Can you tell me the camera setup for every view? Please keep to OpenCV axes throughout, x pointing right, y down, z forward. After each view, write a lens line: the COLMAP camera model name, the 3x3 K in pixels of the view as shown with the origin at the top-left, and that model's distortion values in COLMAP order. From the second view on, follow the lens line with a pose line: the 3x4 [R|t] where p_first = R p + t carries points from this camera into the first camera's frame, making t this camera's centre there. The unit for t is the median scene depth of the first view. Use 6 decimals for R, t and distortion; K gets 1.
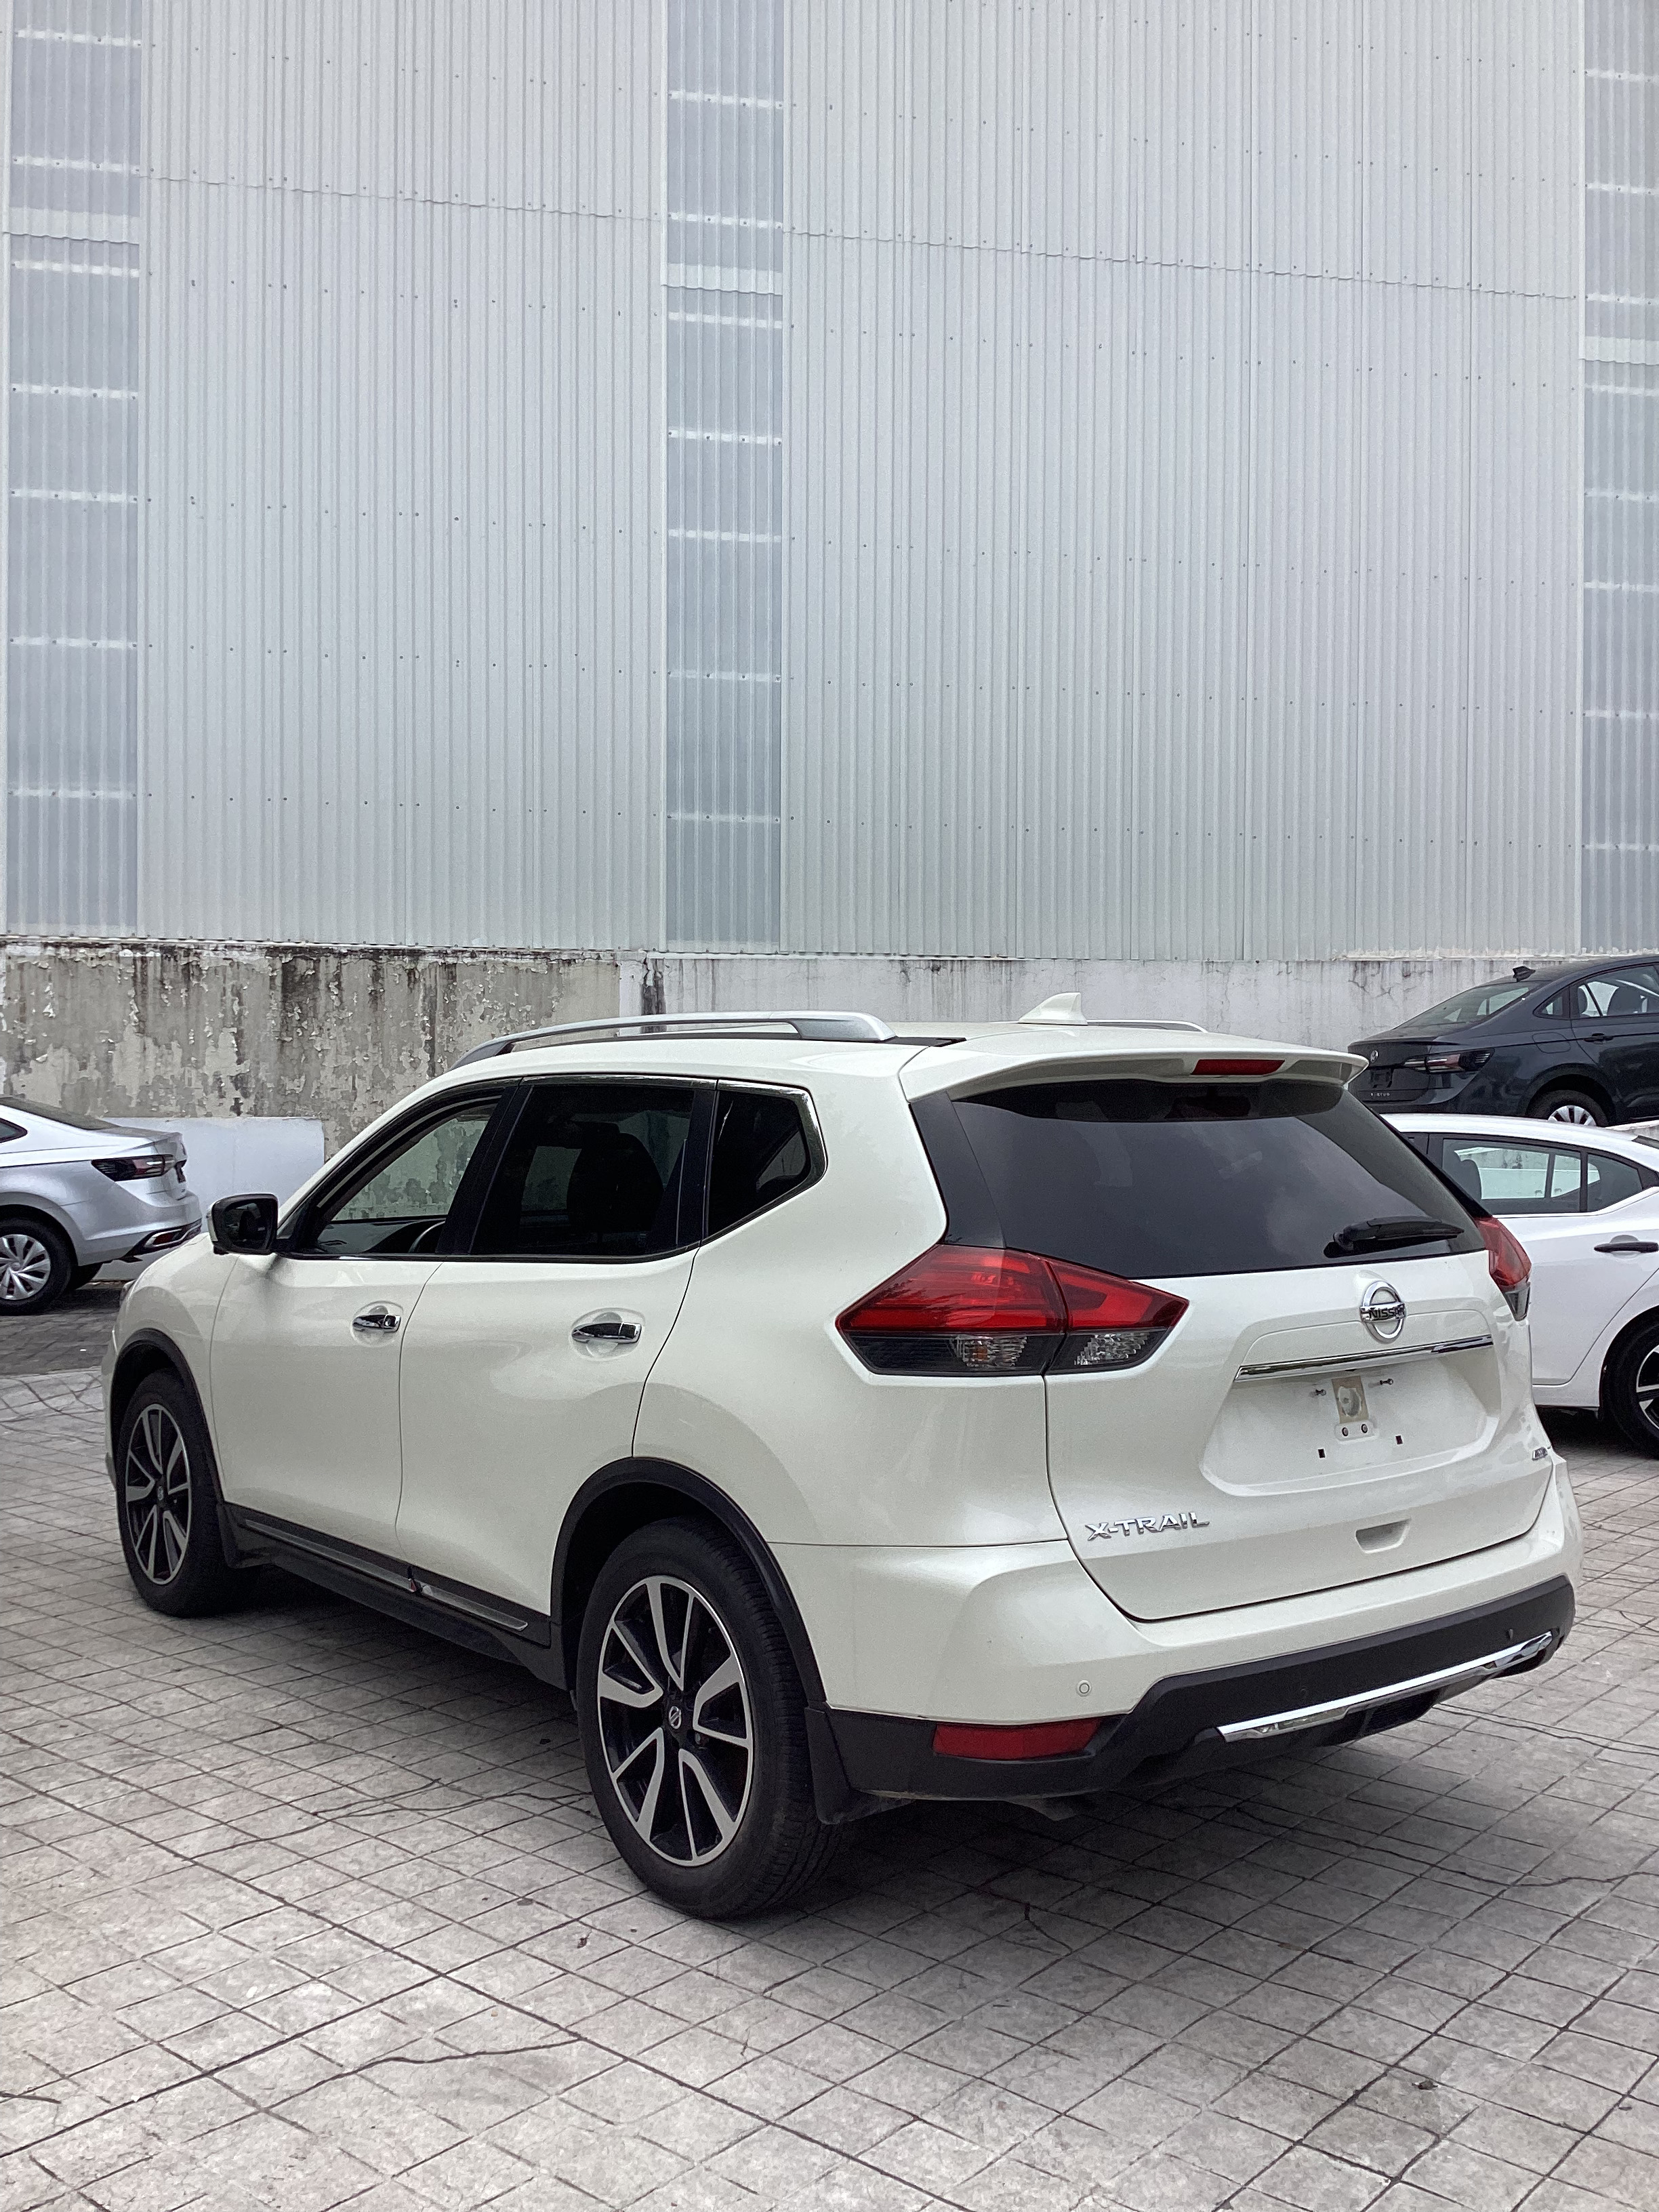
lens RADIAL K [[1979.1, 0, 816.9], [0, 1979.1, 1109.9], [0, 0, 1]] dist [0.086778, -0.153803]
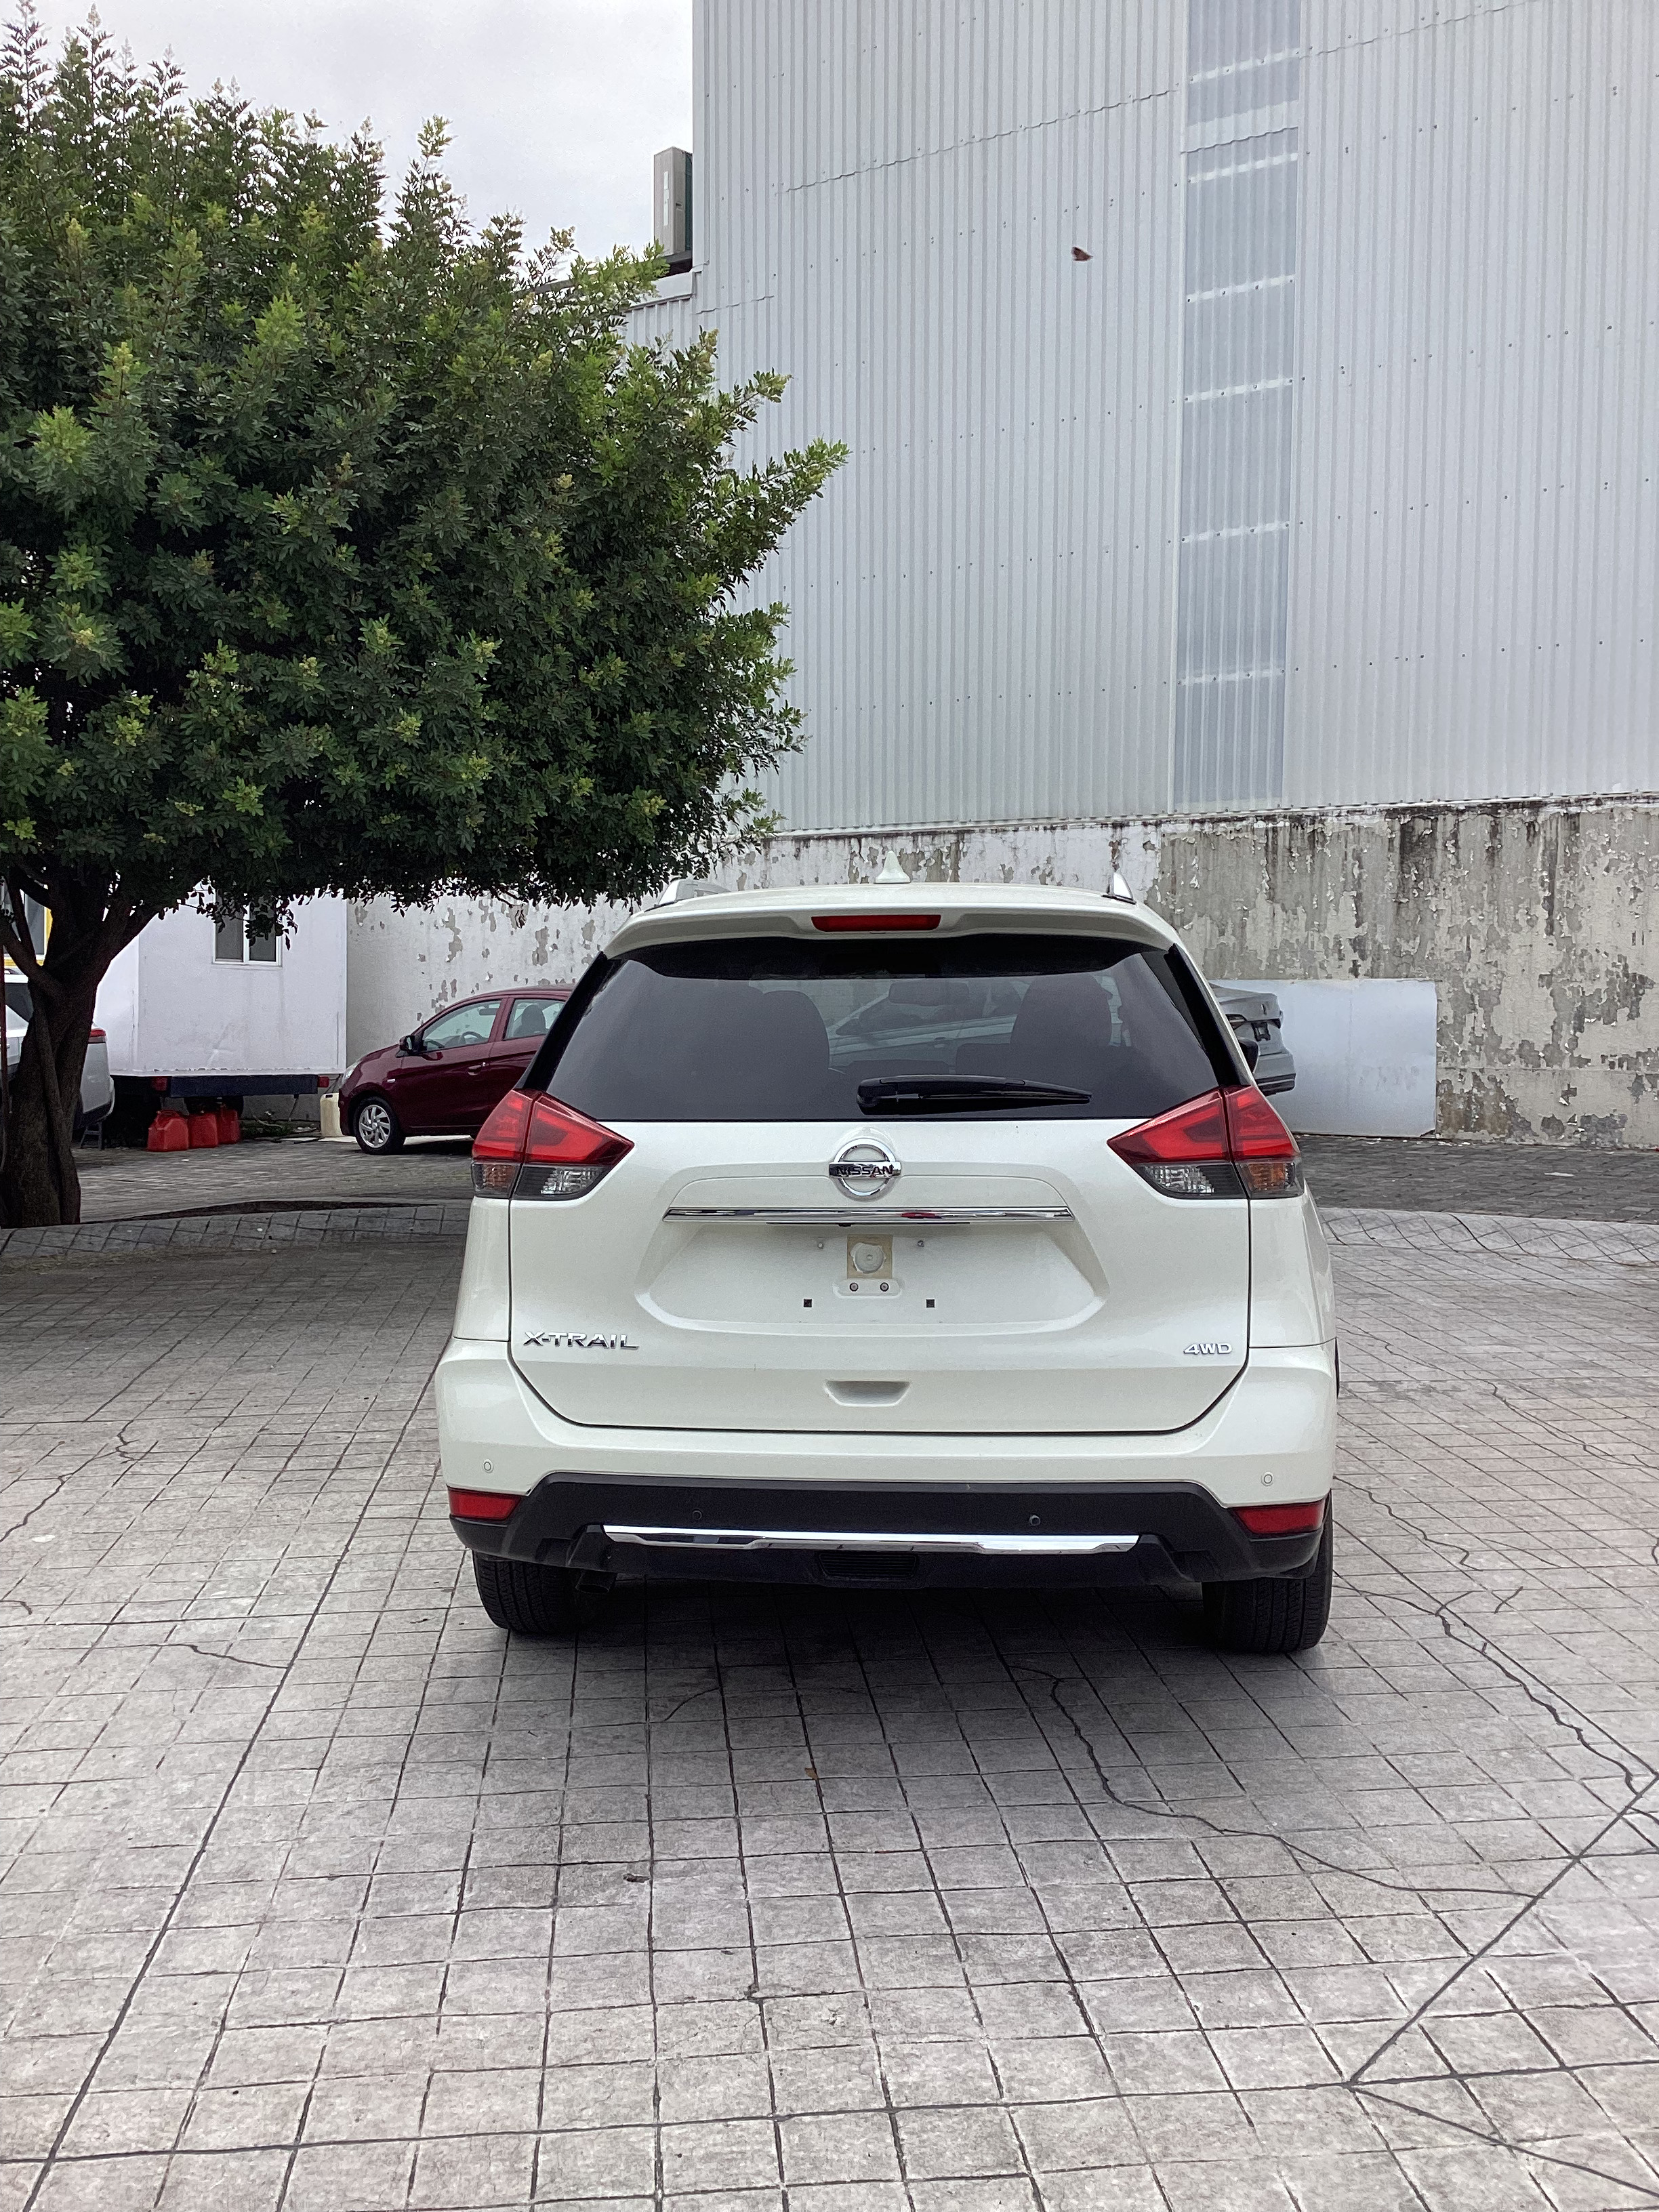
lens RADIAL K [[1977.7, 0, 819.1], [0, 1977.7, 1110.6], [0, 0, 1]] dist [0.133581, -0.283655]
pose [[0.723406, 0.042427, -0.689118, 0.222492], [0.005069, 0.997757, 0.066750, 0.001368], [0.690404, -0.051781, 0.721568, 0.064160]]
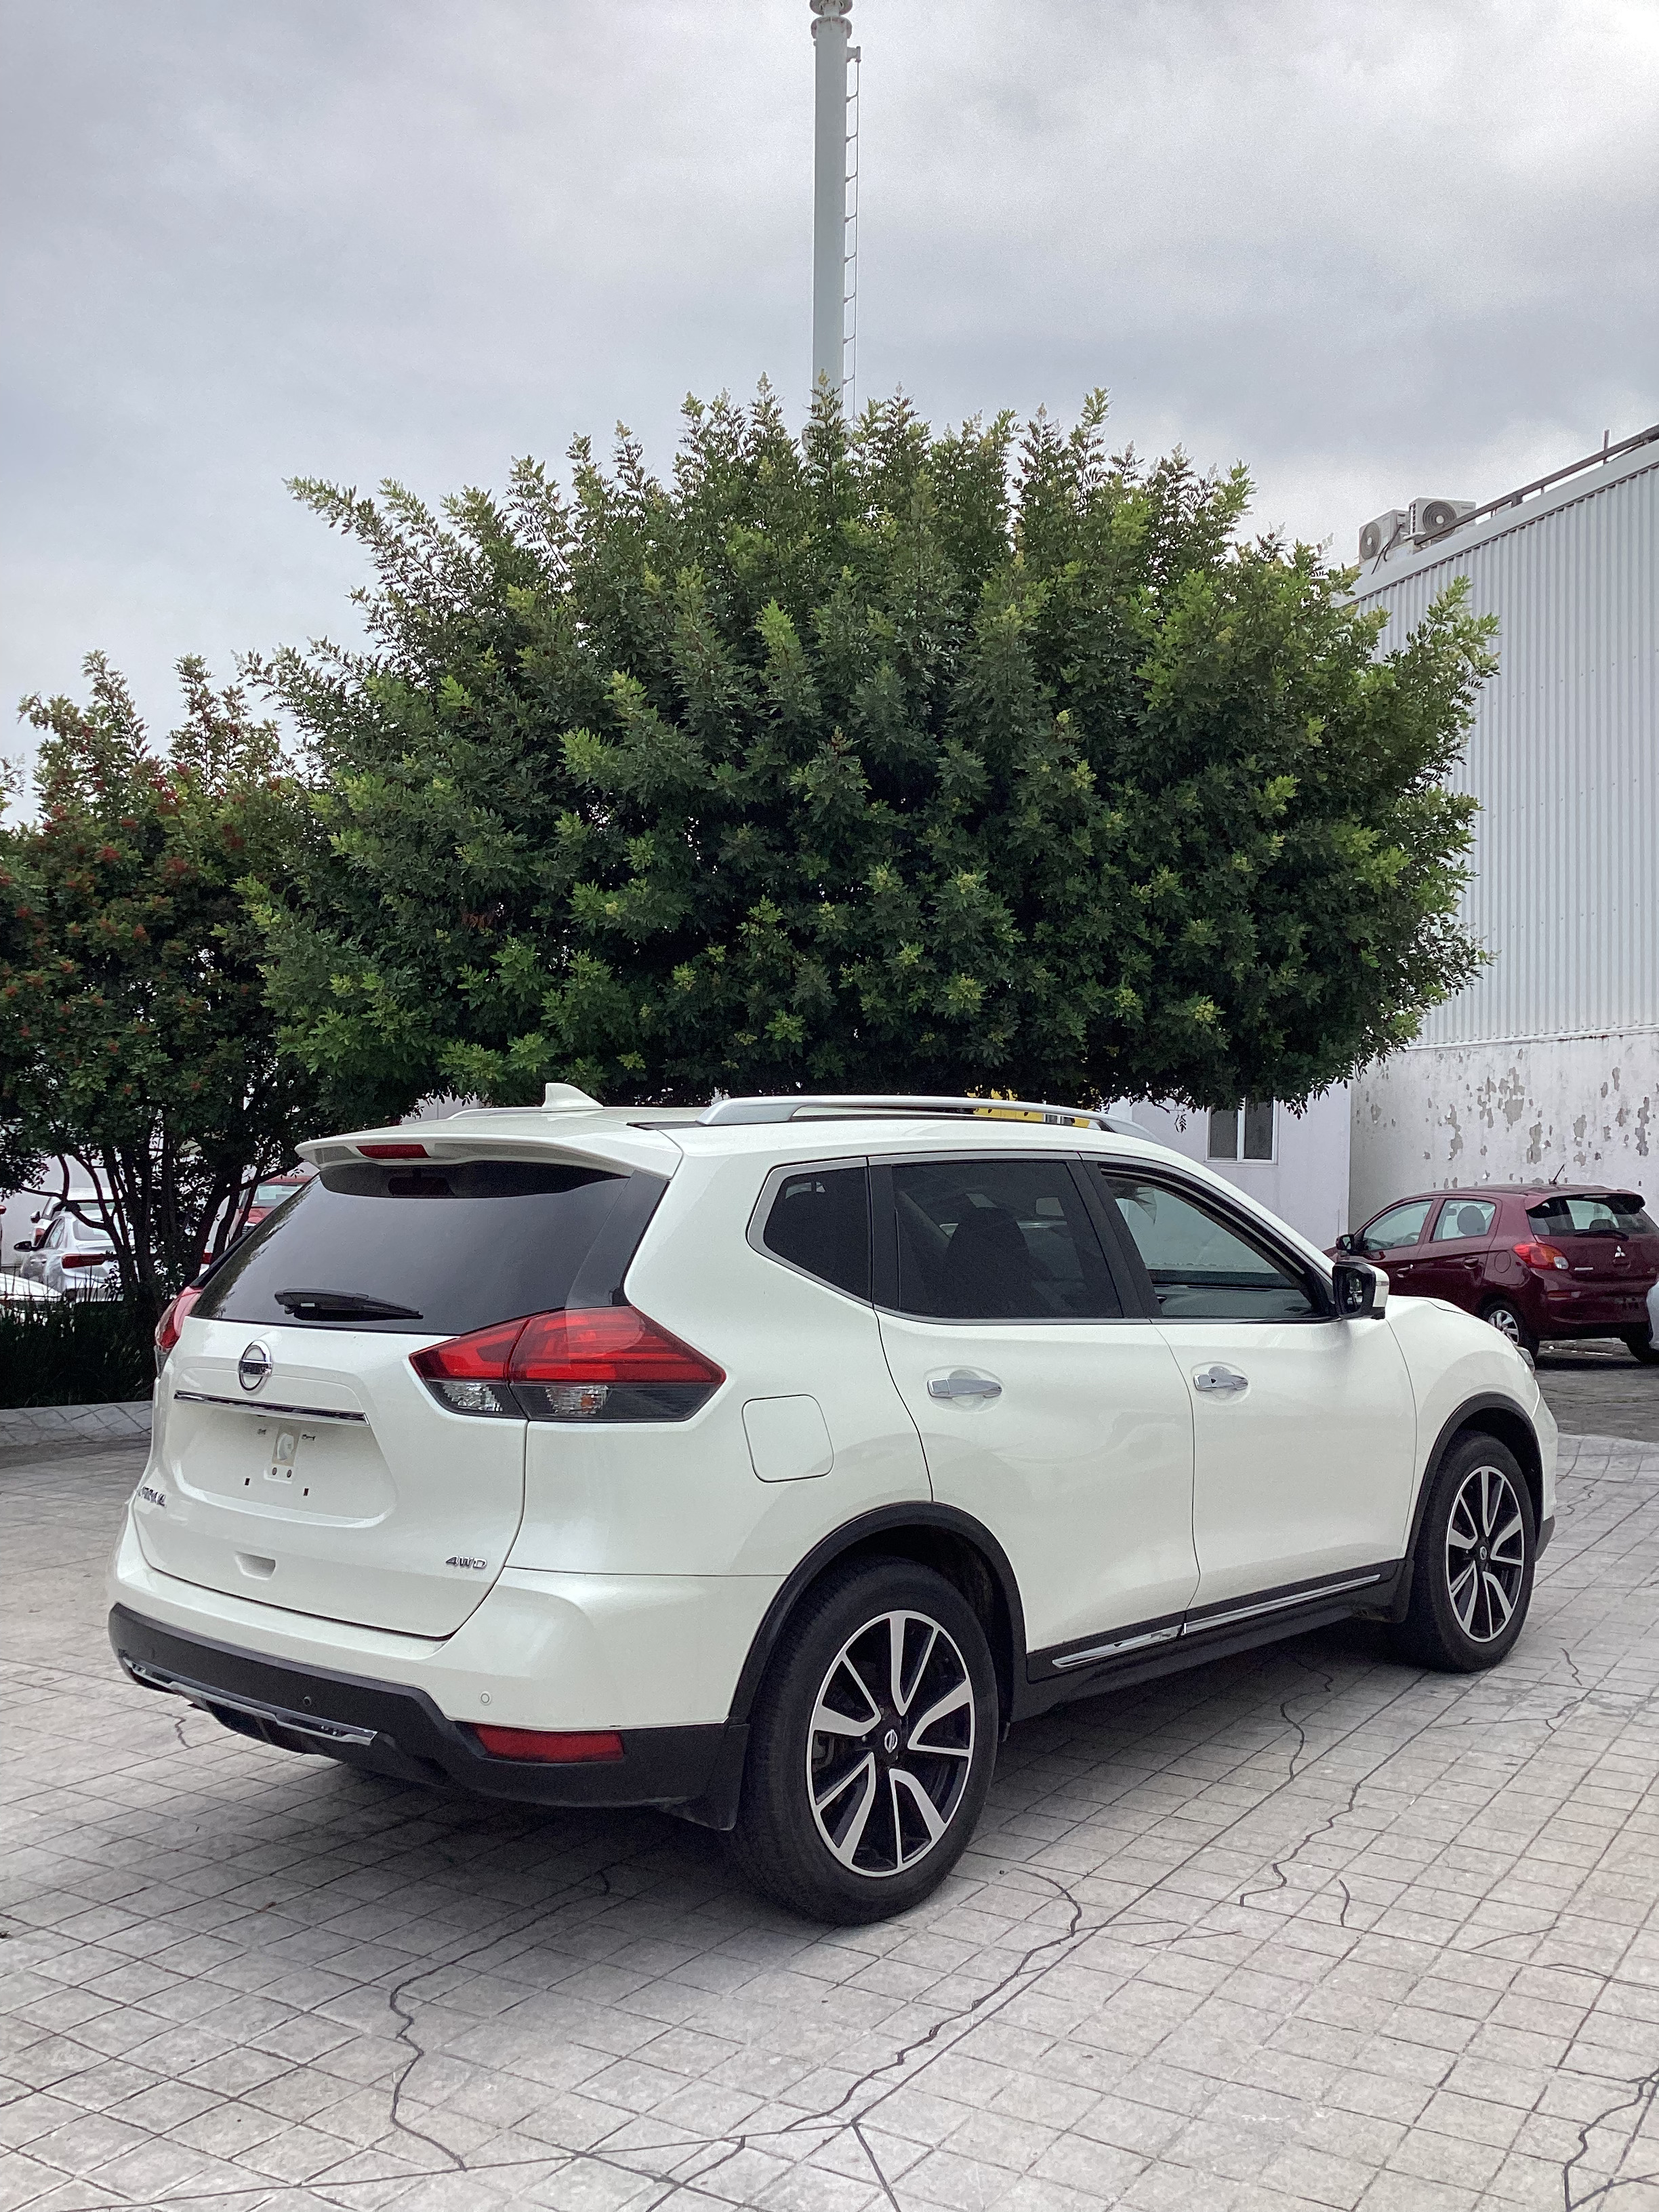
lens RADIAL K [[1979.1, 0, 816.9], [0, 1979.1, 1109.9], [0, 0, 1]] dist [0.086778, -0.153803]
pose [[0.149572, -0.031375, -0.988253, 0.344424], [0.000699, 0.999500, -0.031626, -0.002289], [0.988751, 0.004039, 0.149519, 0.269582]]
